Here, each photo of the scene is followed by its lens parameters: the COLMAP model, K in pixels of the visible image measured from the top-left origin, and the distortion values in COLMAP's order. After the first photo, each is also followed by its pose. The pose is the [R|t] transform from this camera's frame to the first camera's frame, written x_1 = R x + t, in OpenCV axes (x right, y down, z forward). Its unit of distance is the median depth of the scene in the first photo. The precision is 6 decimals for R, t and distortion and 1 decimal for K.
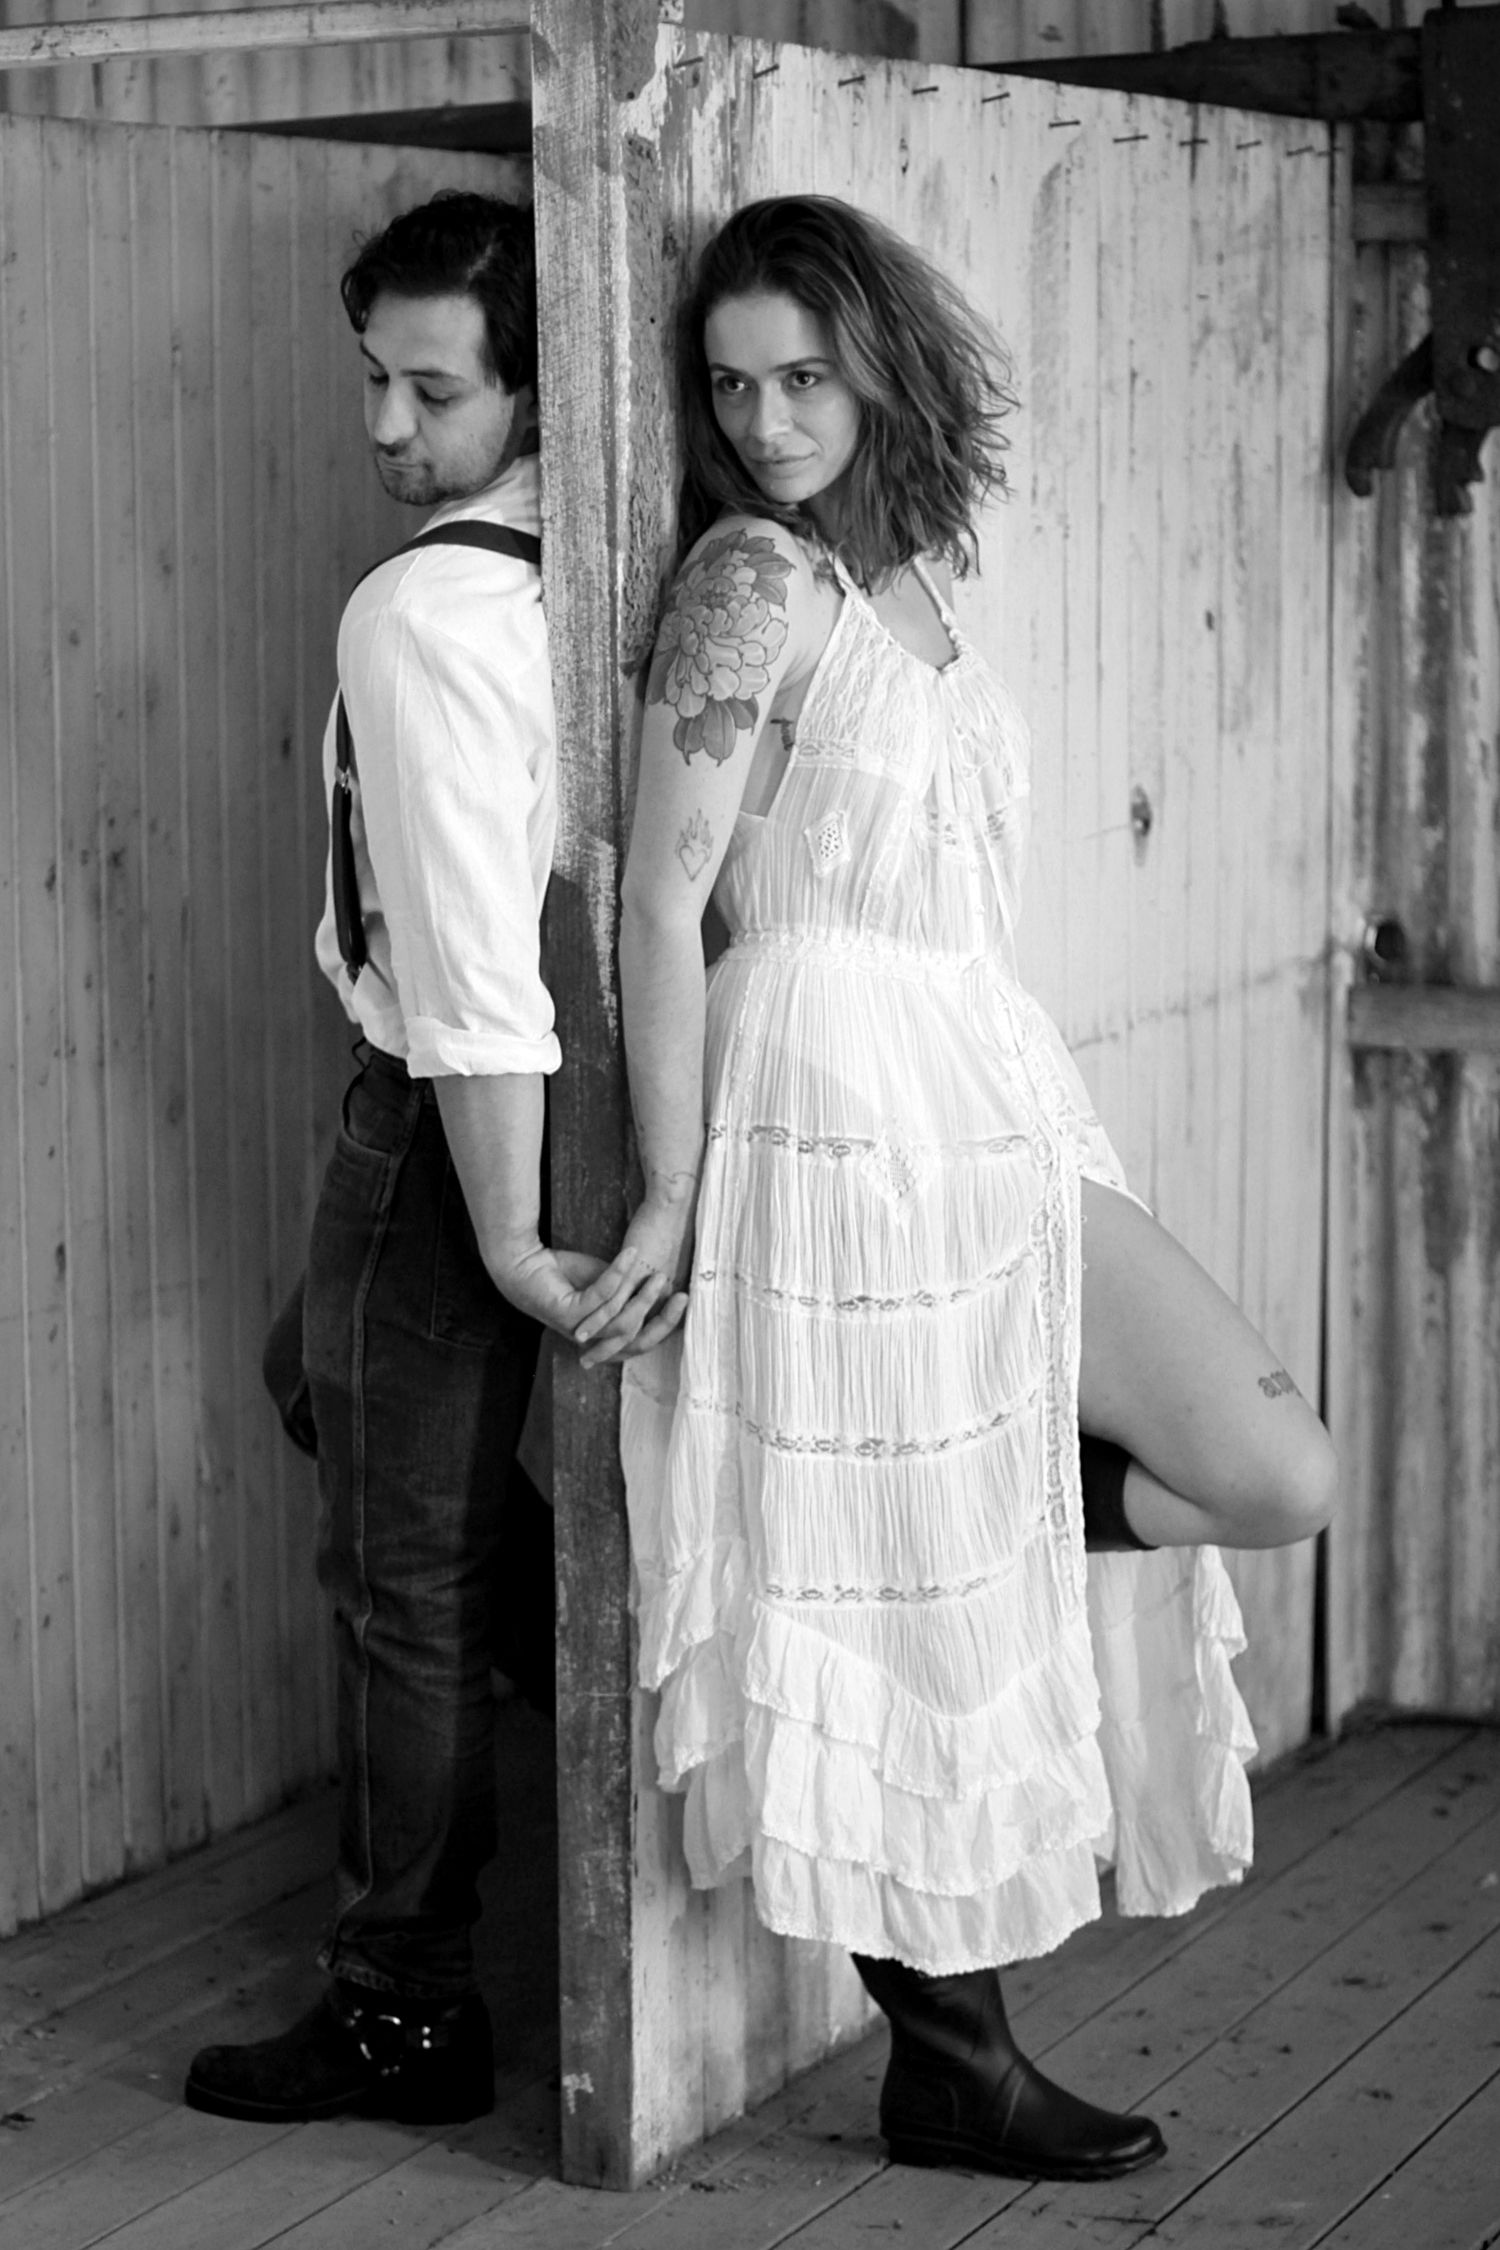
lens RADIAL K [[5349.4, 0, 750.0], [0, 5349.4, 1125.0], [0, 0, 1]] dist [-0.175289, 0.728166]
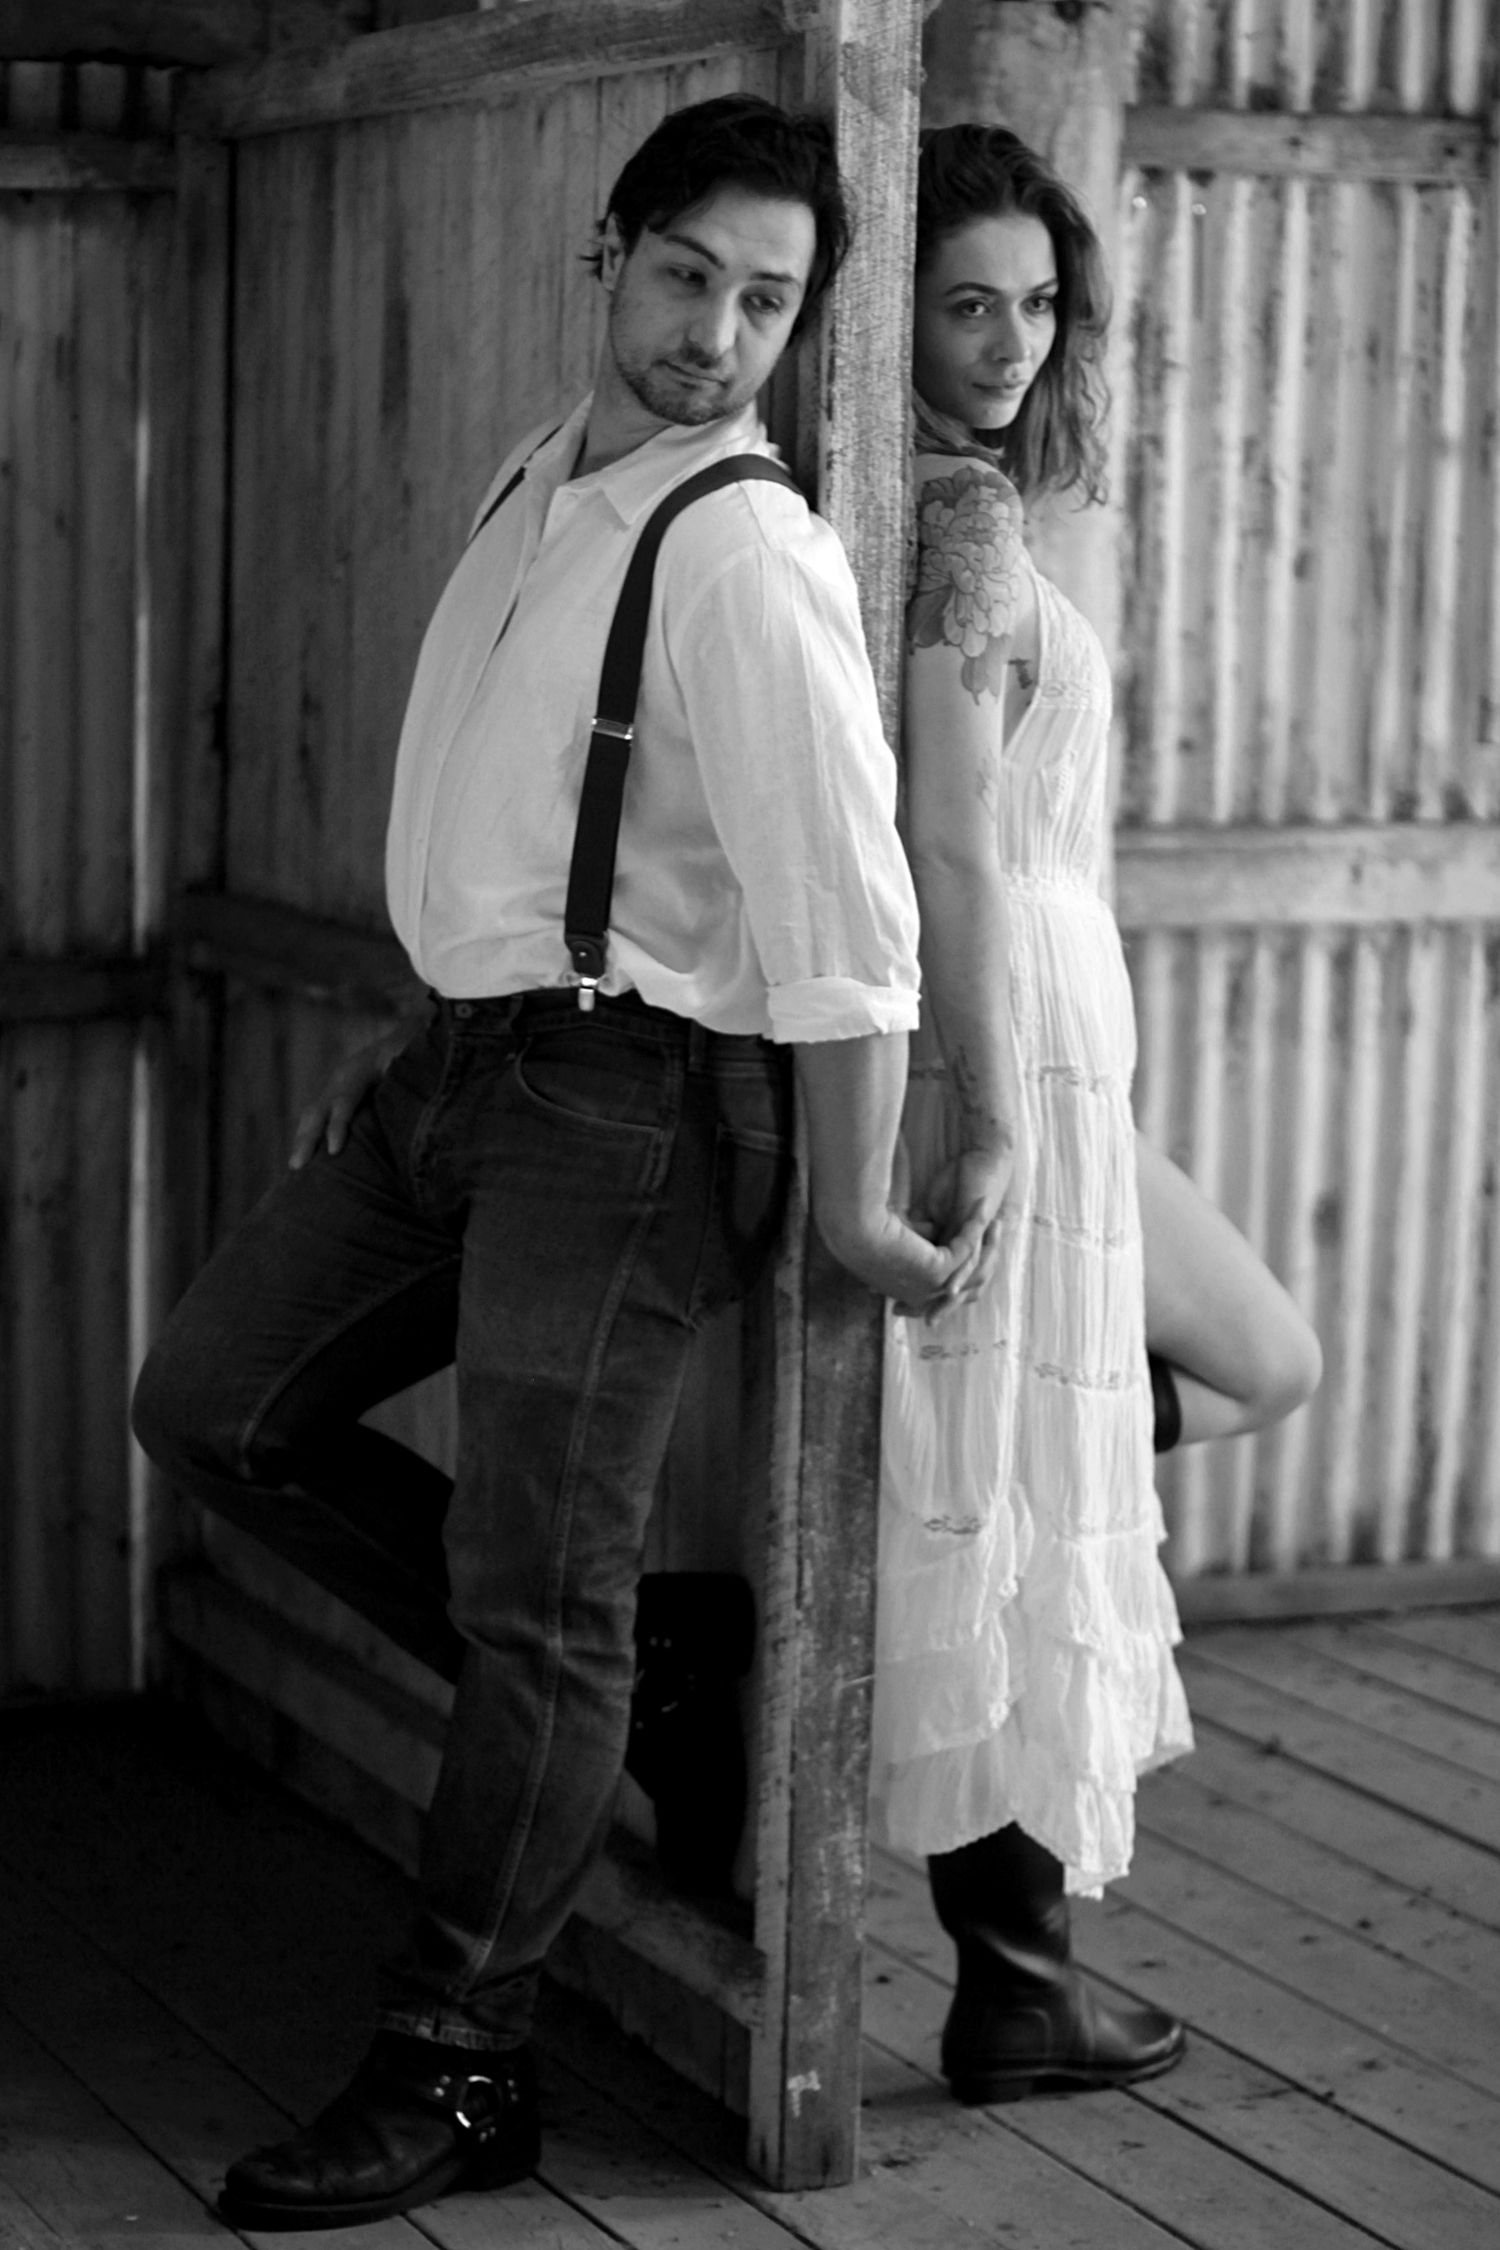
lens RADIAL K [[5349.4, 0, 750.0], [0, 5349.4, 1125.0], [0, 0, 1]] dist [-0.175289, 0.728166]
pose [[0.659031, -0.063856, 0.749401, -0.764905], [0.069216, 0.997310, 0.024111, -0.016527], [-0.748924, 0.035981, 0.661678, 0.374543]]
